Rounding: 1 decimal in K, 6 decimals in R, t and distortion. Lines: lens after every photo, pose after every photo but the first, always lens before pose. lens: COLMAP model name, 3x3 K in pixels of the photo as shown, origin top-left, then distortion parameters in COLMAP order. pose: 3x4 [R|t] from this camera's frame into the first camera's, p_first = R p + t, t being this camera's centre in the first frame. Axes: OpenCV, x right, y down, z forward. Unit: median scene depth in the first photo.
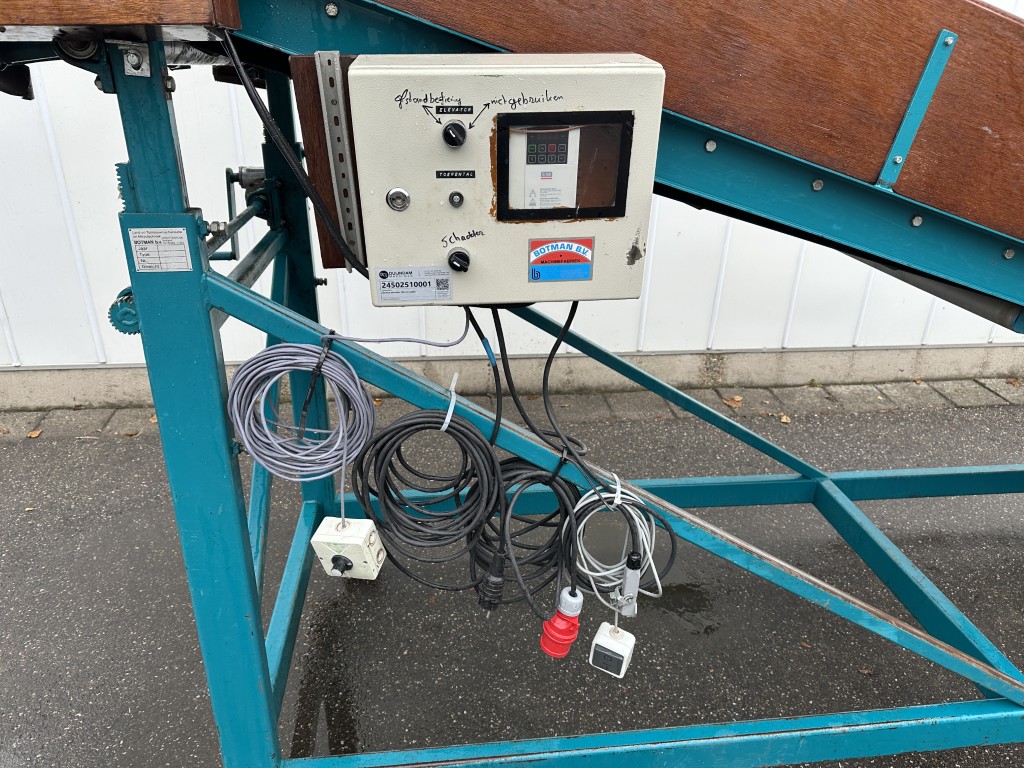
lens RADIAL K [[709.9, 0, 509.8], [0, 709.9, 378.9], [0, 0, 1]] dist [0.086819, -0.120171]
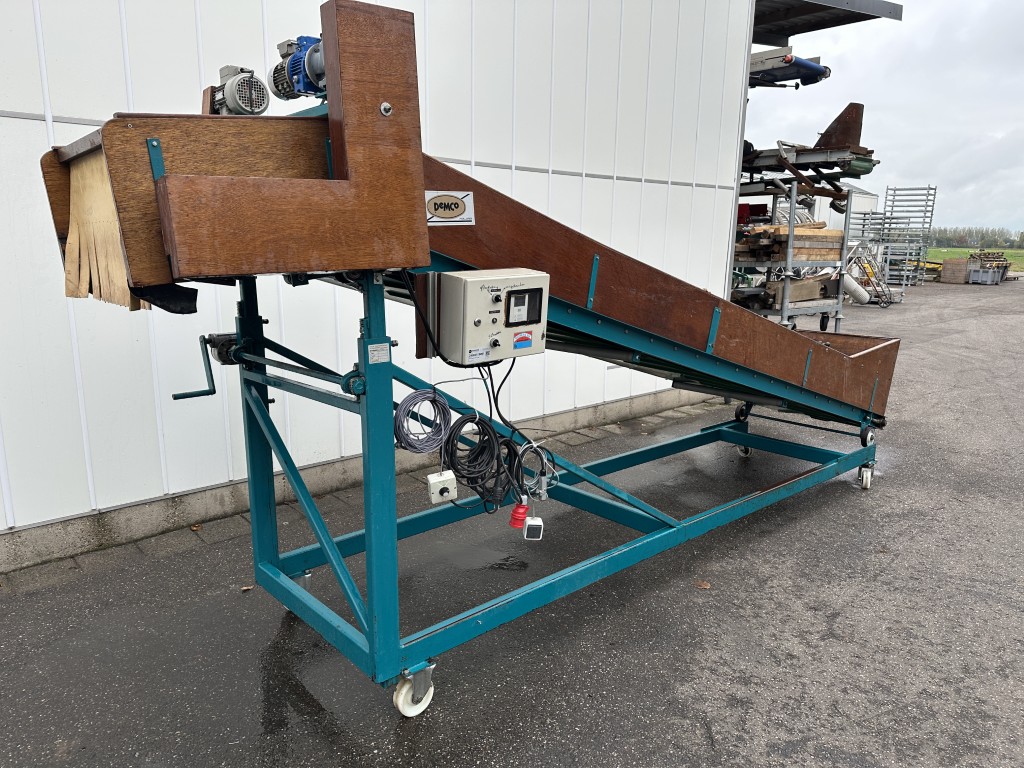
lens RADIAL K [[710.3, 0, 517.2], [0, 710.3, 387.3], [0, 0, 1]] dist [0.055348, -0.057783]
pose [[0.815473, -0.130129, 0.563978, -1.465103], [0.242714, 0.961469, -0.129103, 0.340616], [-0.525447, 0.242166, 0.815636, -1.118966]]
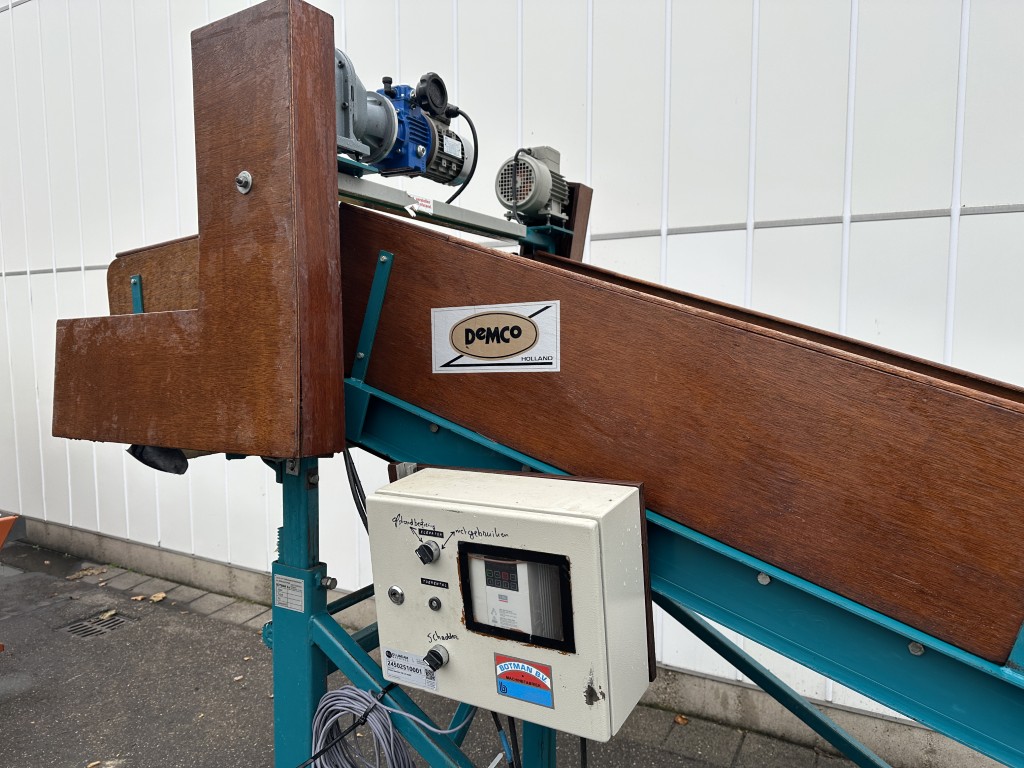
lens RADIAL K [[710.0, 0, 511.0], [0, 710.0, 390.8], [0, 0, 1]] dist [0.109908, -0.178304]
pose [[0.807822, 0.027581, -0.588780, 0.640100], [-0.221620, 0.939821, -0.260042, -0.281097], [0.546176, 0.340553, 0.765321, 0.071830]]
